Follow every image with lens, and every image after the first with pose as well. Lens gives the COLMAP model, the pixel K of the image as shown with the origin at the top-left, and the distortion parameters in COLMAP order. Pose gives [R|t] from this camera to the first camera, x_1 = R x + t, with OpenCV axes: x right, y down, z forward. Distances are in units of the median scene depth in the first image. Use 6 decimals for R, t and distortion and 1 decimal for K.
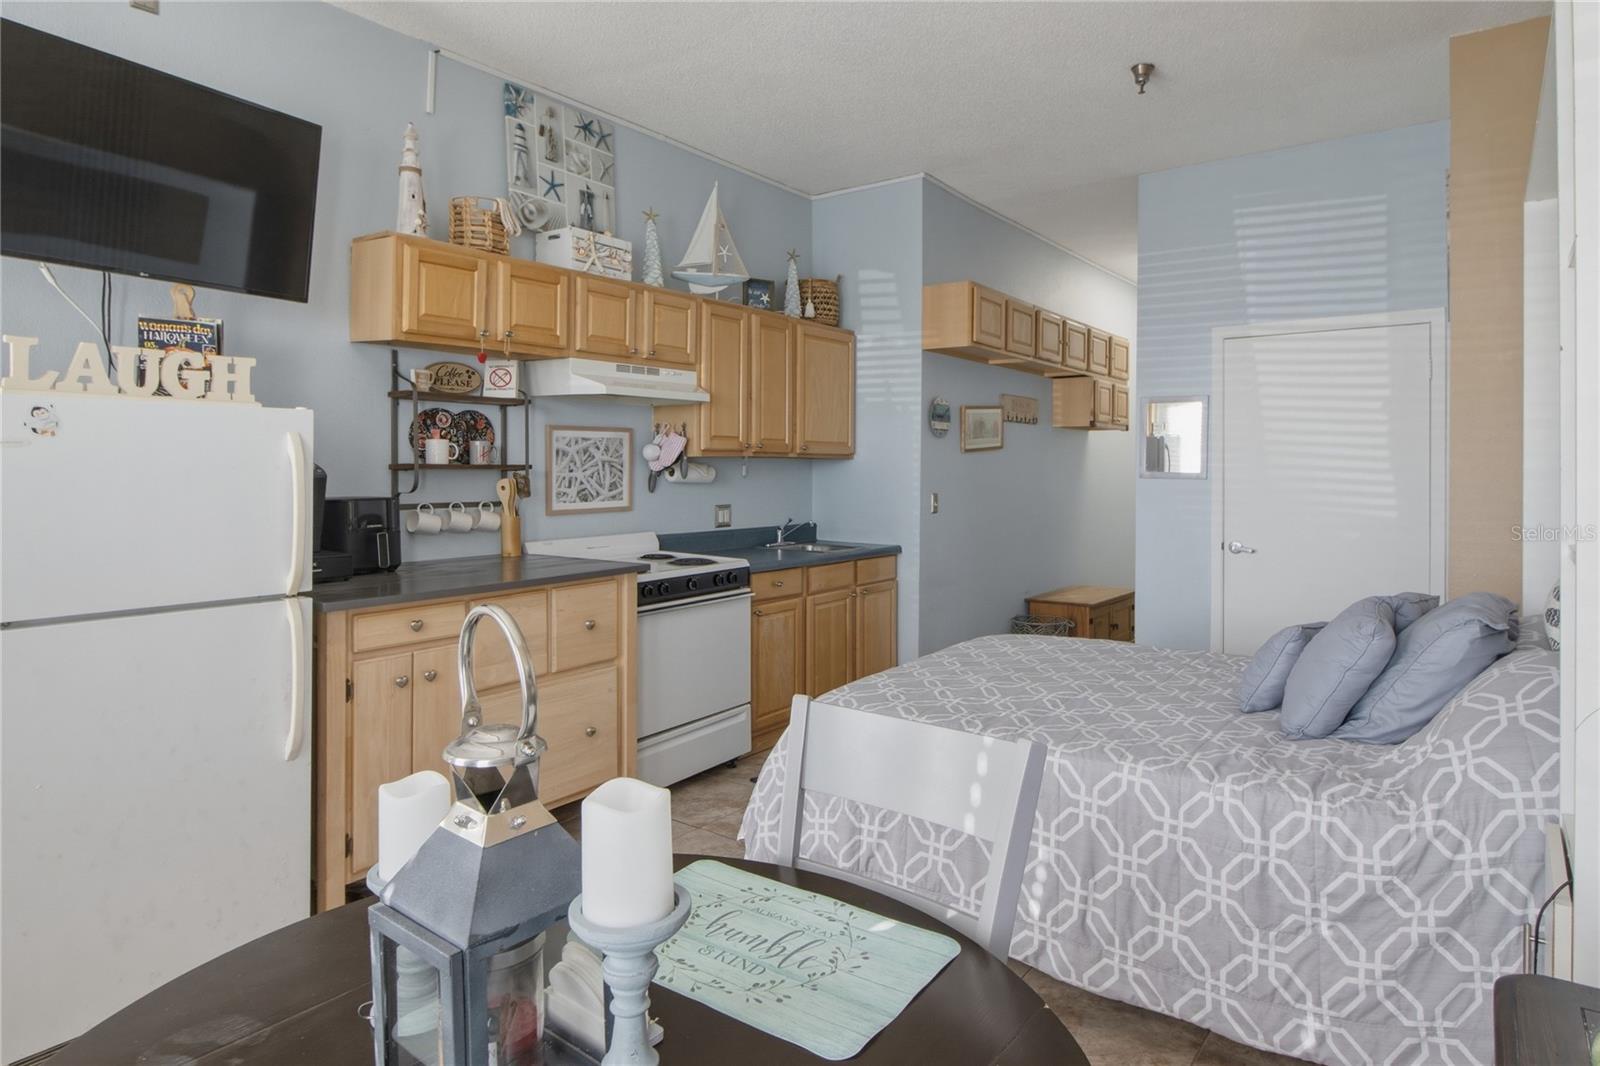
lens RADIAL K [[926.7, 0, 799.0], [0, 926.7, 461.8], [0, 0, 1]] dist [0.000423, -0.001007]
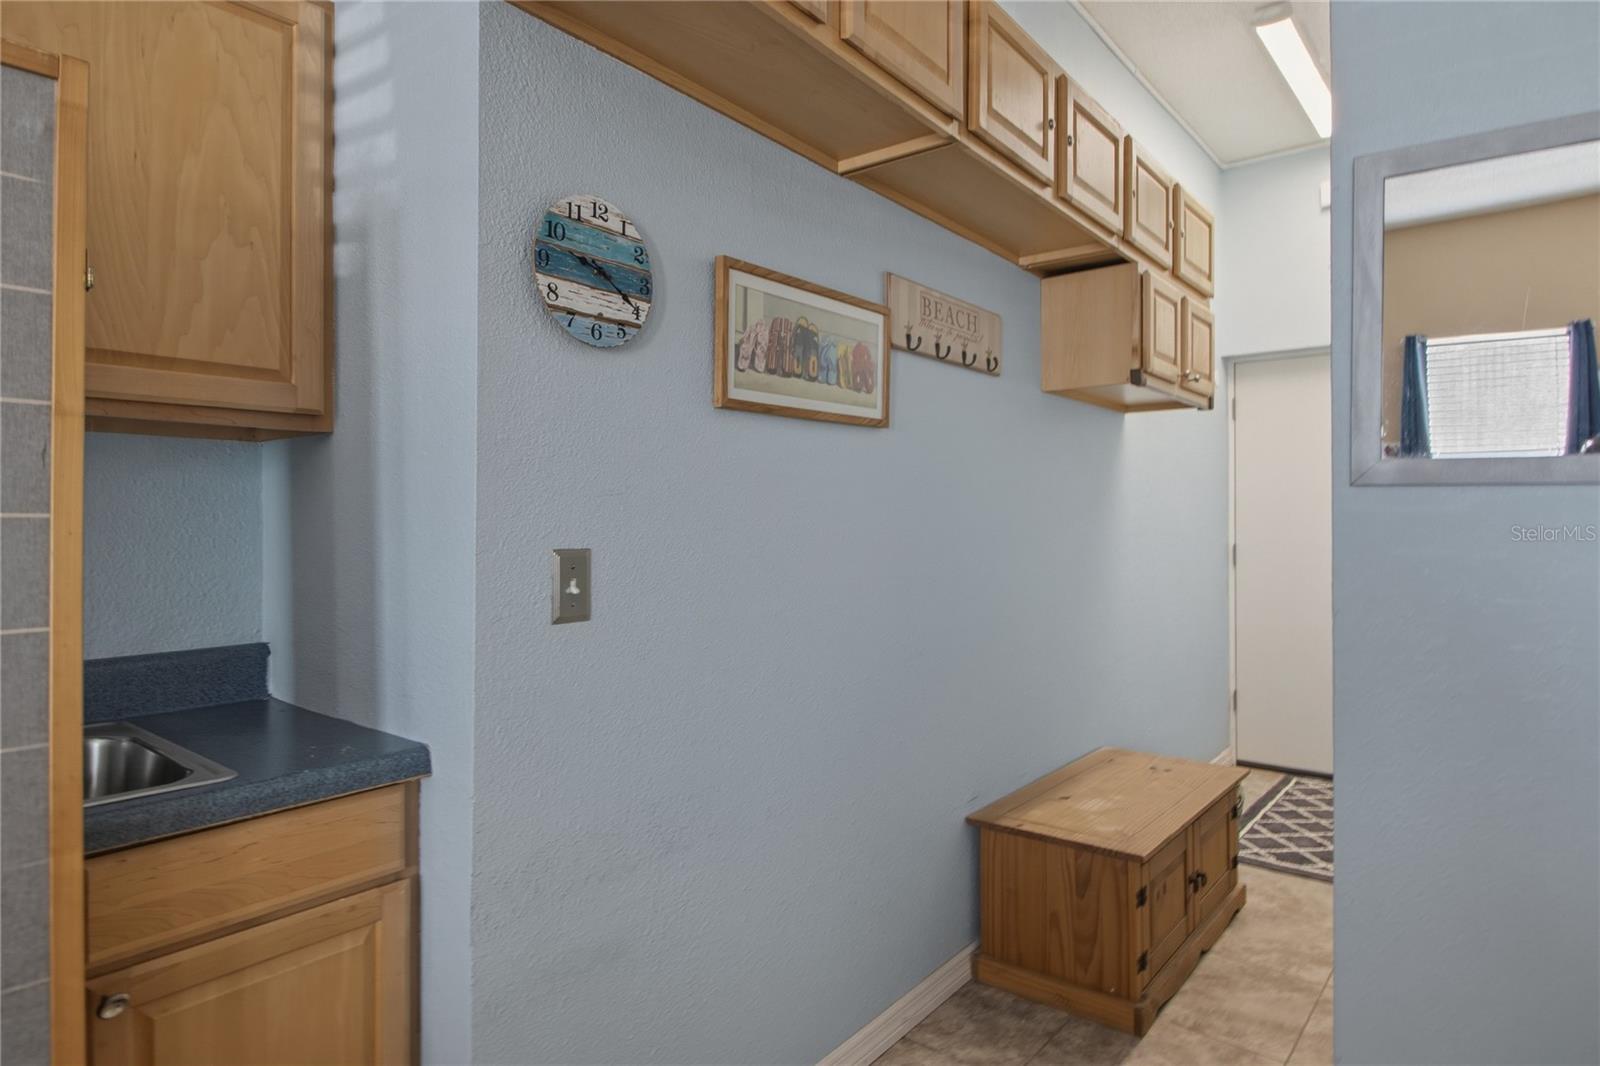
lens RADIAL K [[914.6, 0, 794.7], [0, 914.6, 520.4], [0, 0, 1]] dist [0.002912, 0.000098]
pose [[0.999581, 0.001026, -0.028929, 0.231802], [-0.001023, 0.999999, 0.000125, 0.026520], [0.028929, -0.000095, 0.999581, 0.770938]]
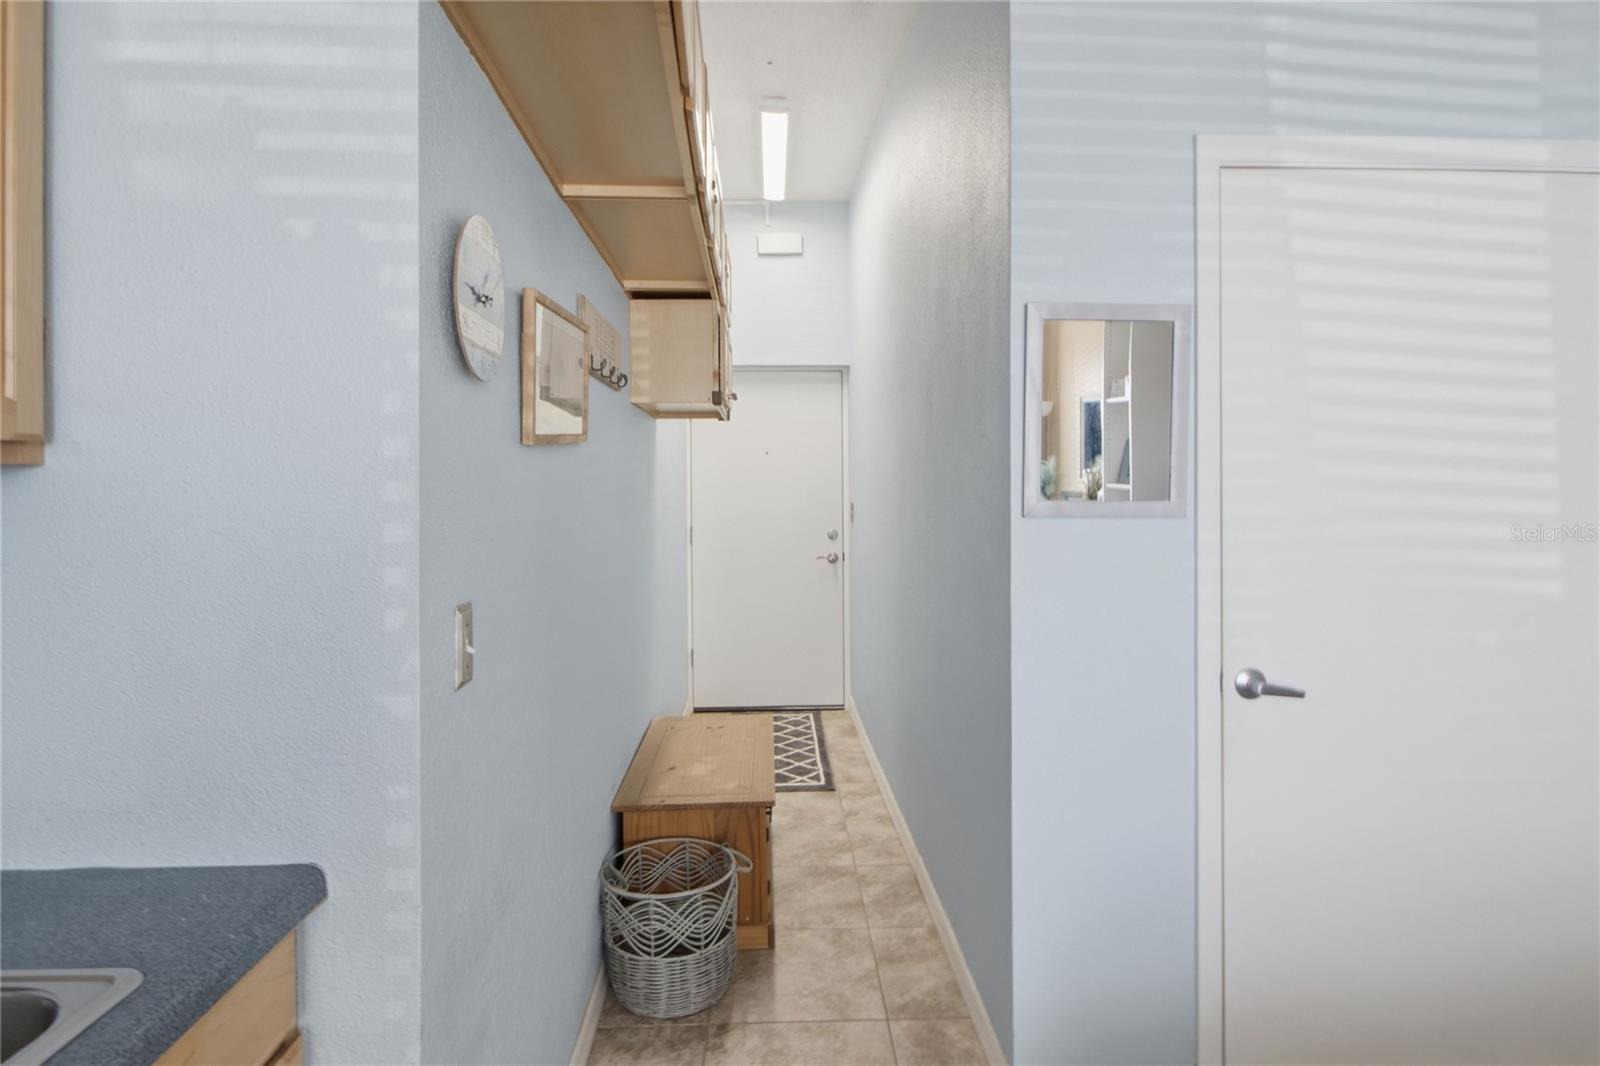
lens RADIAL K [[911.5, 0, 793.3], [0, 911.5, 492.3], [0, 0, 1]] dist [-0.001840, -0.001723]
pose [[0.763644, -0.011218, 0.645540, 0.060522], [0.006295, 0.999931, 0.009929, 0.002638], [-0.645607, -0.003519, 0.763662, 0.798933]]
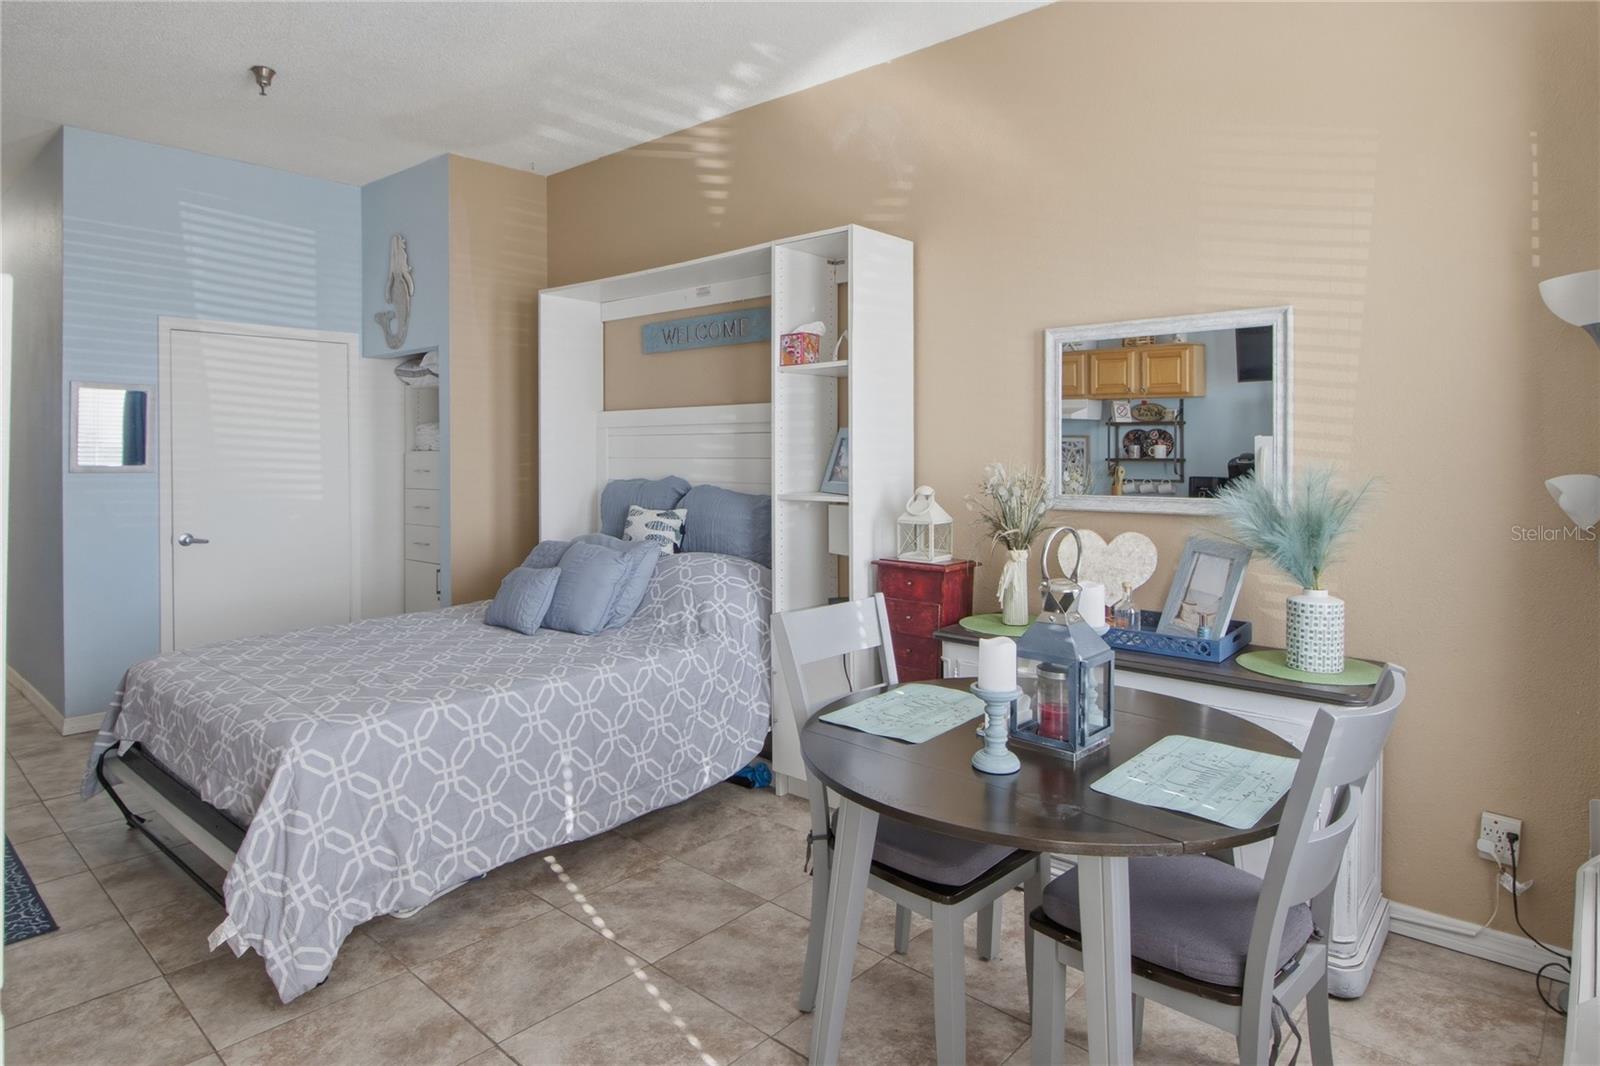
lens RADIAL K [[926.7, 0, 799.0], [0, 926.7, 461.8], [0, 0, 1]] dist [0.000423, -0.001007]
pose [[0.095199, -0.015162, 0.995343, -0.447277], [-0.001680, 0.999880, 0.015391, -0.008373], [-0.995457, -0.003138, 0.095162, 0.236857]]
